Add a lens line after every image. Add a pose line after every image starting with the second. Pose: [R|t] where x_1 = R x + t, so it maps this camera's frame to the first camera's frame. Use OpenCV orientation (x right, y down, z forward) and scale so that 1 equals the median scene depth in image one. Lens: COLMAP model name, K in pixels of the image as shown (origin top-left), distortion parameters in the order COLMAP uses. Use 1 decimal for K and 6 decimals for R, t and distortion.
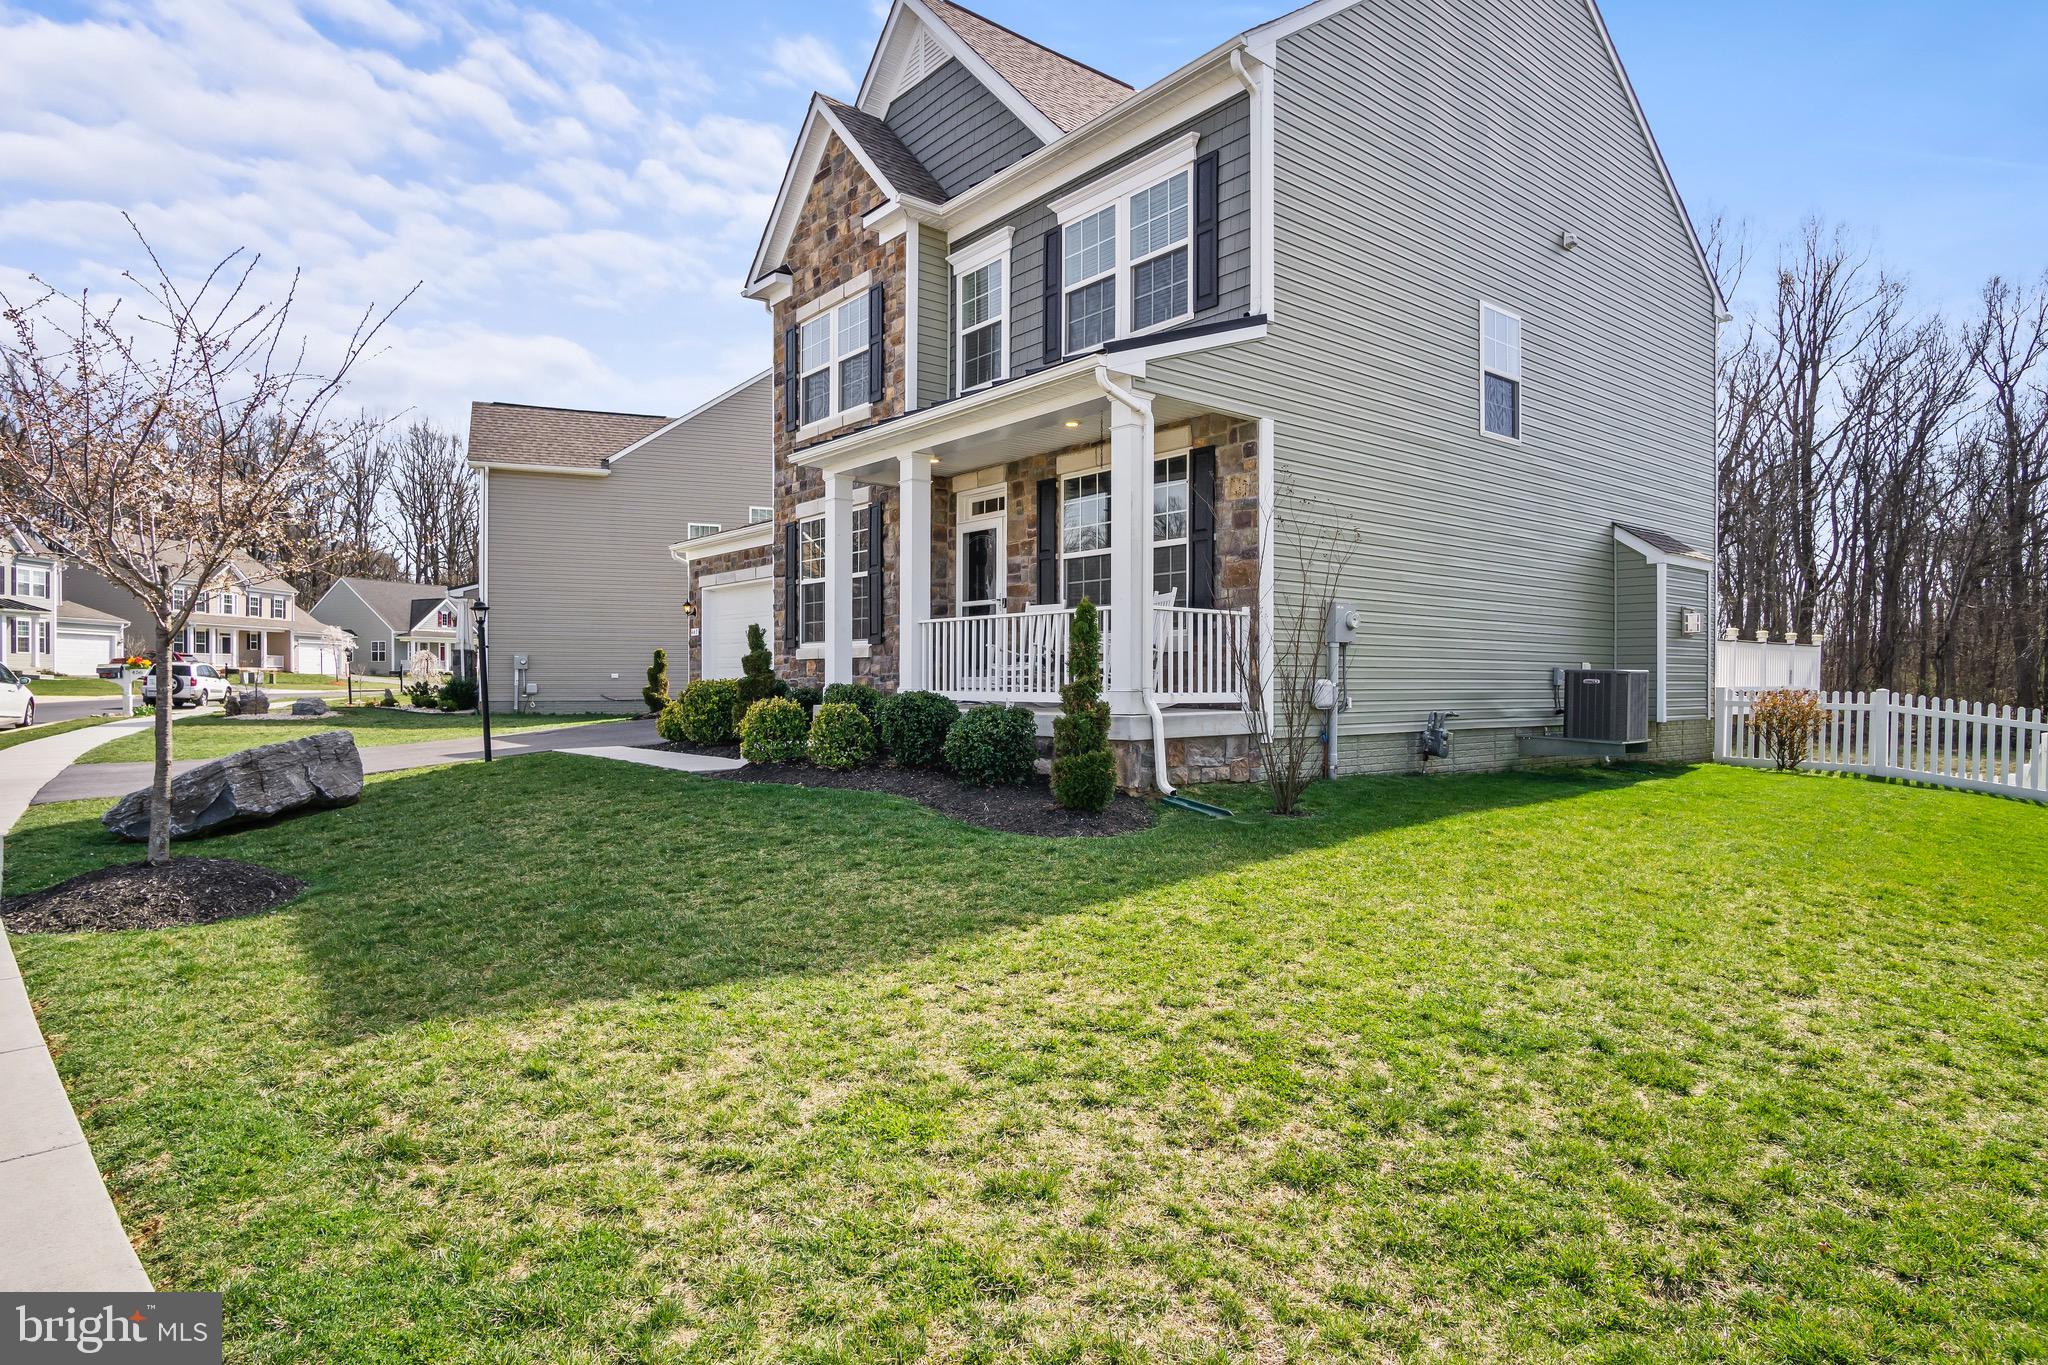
lens RADIAL K [[1112.2, 0, 1024.0], [0, 1112.2, 682.5], [0, 0, 1]] dist [-0.025118, 0.002182]
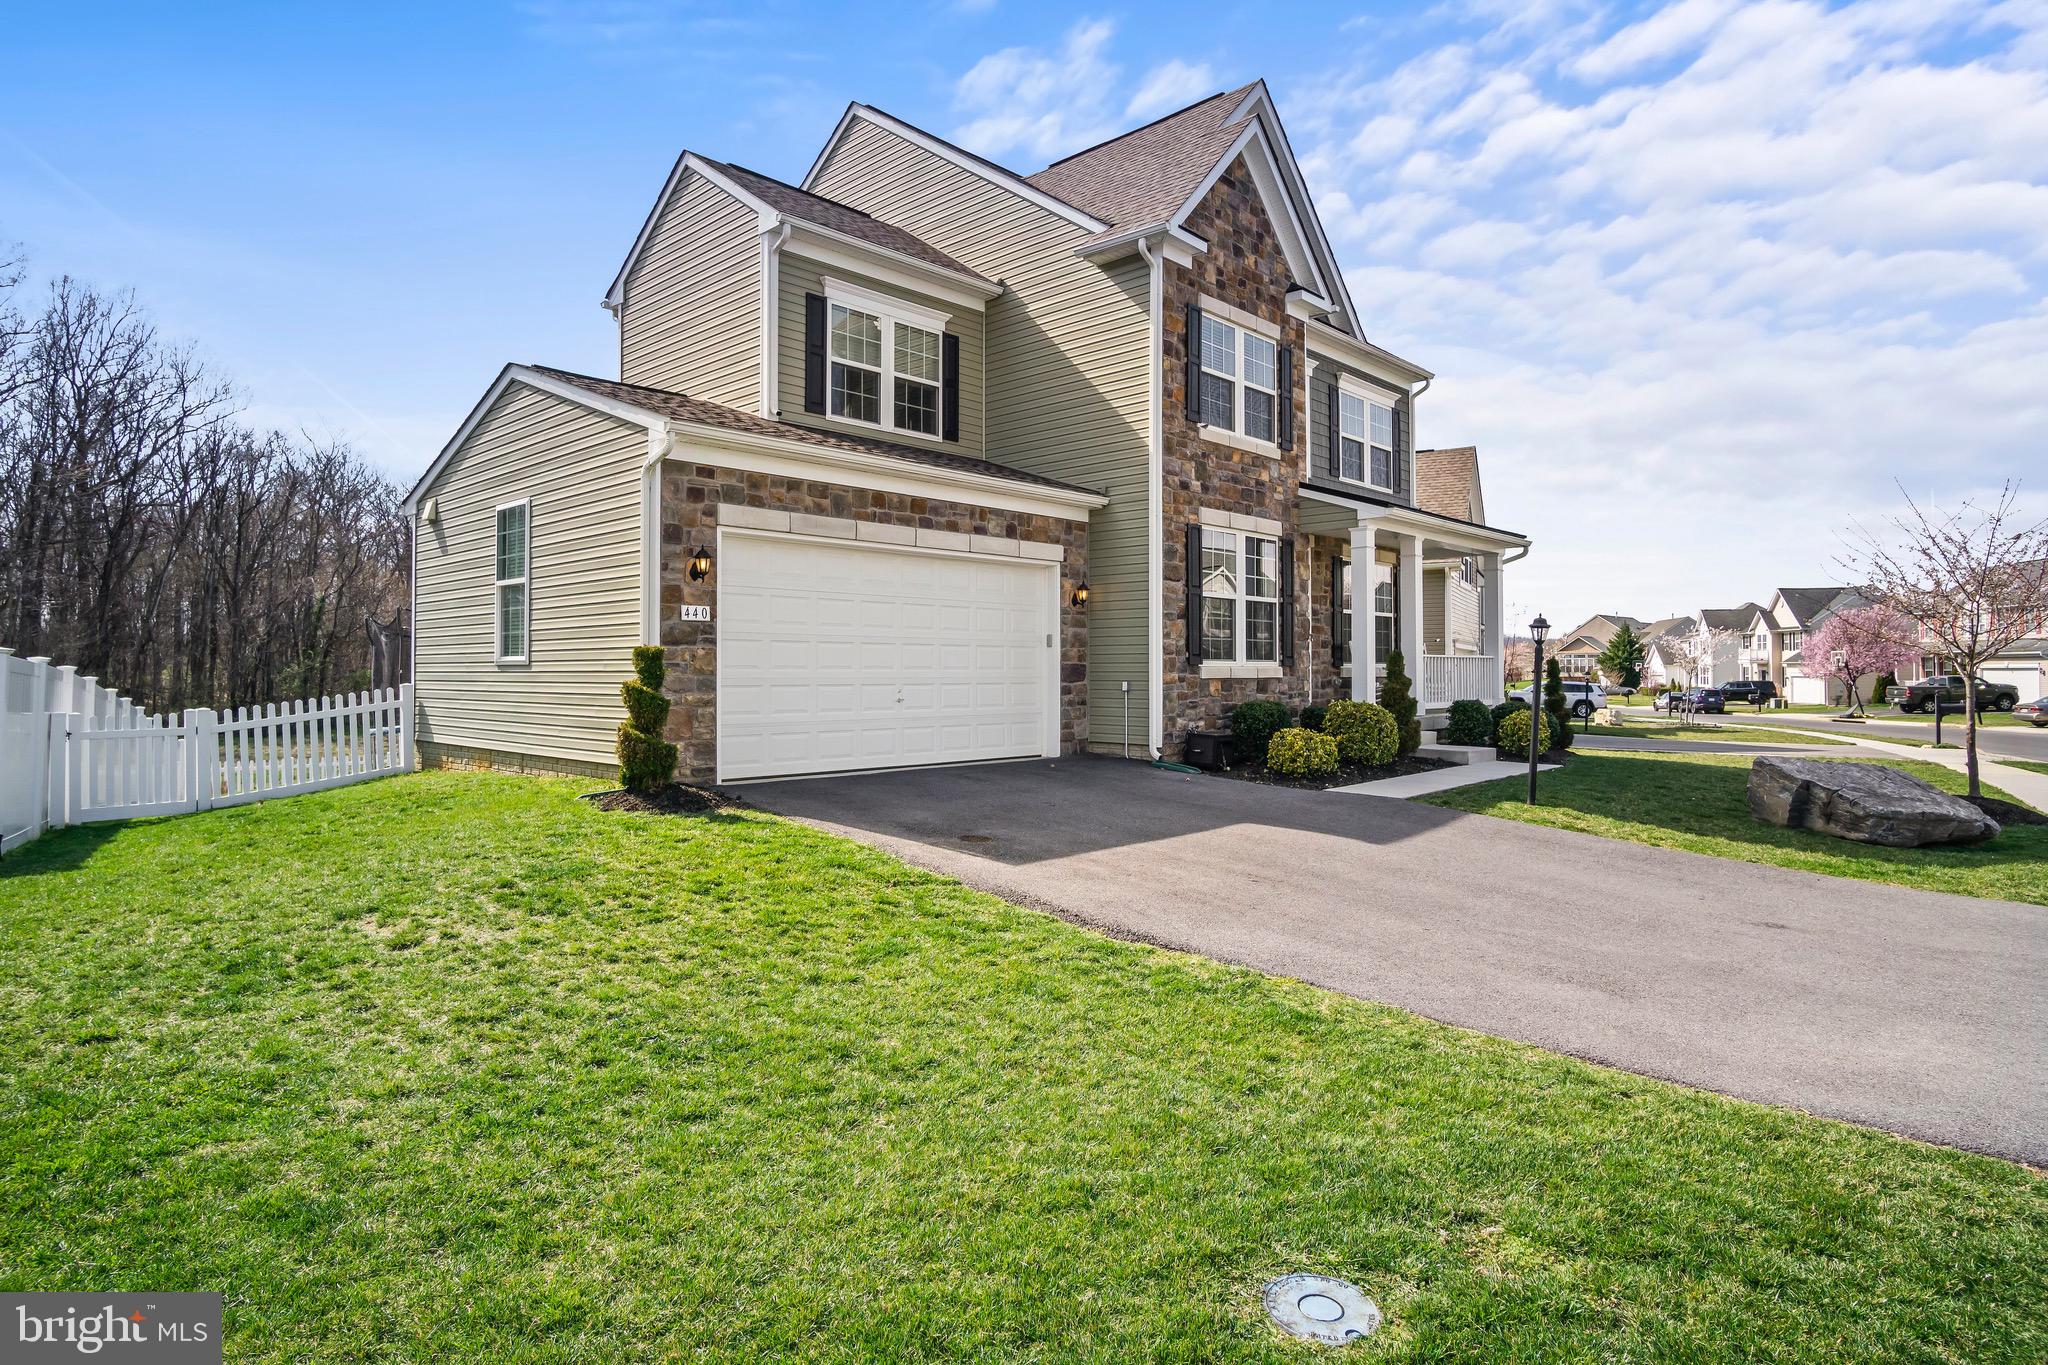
lens RADIAL K [[1104.6, 0, 1023.1], [0, 1104.6, 657.8], [0, 0, 1]] dist [-0.032993, 0.000432]
pose [[-0.122920, 0.010467, 0.992361, -1.210198], [0.004321, 0.999941, -0.010012, -0.032487], [-0.992407, 0.003058, -0.122958, 1.409053]]
